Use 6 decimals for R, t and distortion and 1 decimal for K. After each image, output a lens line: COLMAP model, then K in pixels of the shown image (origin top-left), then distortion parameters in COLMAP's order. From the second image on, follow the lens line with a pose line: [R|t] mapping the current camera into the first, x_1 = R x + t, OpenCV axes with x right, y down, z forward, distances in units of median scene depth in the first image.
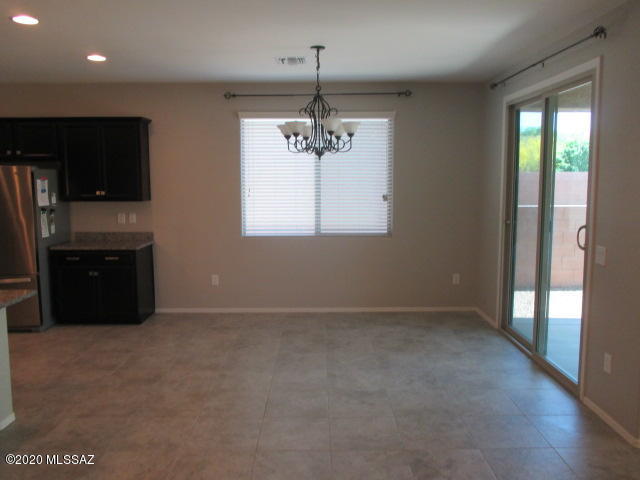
lens RADIAL K [[531.6, 0, 320.4], [0, 531.6, 235.2], [0, 0, 1]] dist [-0.028888, -0.004837]
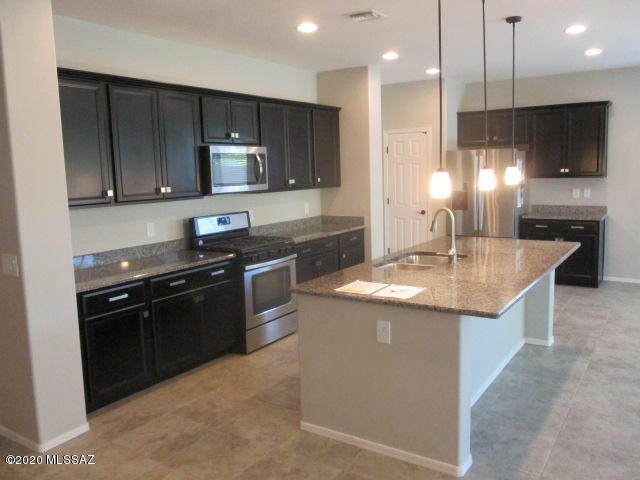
lens RADIAL K [[531.6, 0, 320.4], [0, 531.6, 235.2], [0, 0, 1]] dist [-0.028888, -0.004837]
pose [[0.826485, 0.049486, -0.560780, -0.211849], [-0.034006, 0.998698, 0.038013, 0.036042], [0.561931, -0.012347, 0.827092, -0.253818]]
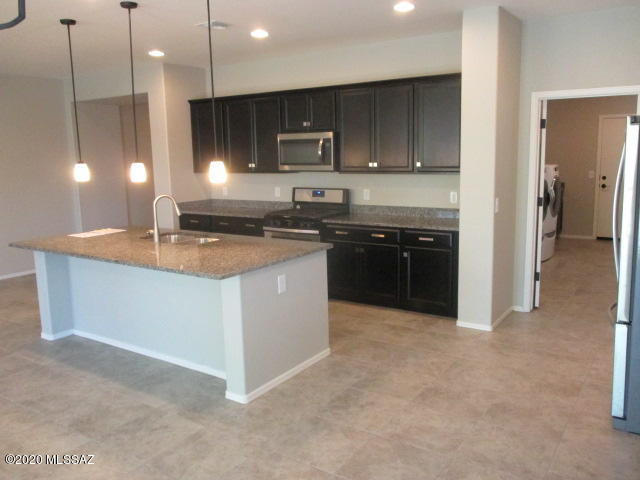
lens RADIAL K [[535.5, 0, 320.0], [0, 535.5, 240.0], [0, 0, 1]] dist [0.000256, 0.000331]
pose [[-0.564641, 0.154966, -0.810658, 0.052329], [-0.064178, 0.970997, 0.230318, -0.107588], [0.822838, 0.182074, -0.538319, 0.992381]]
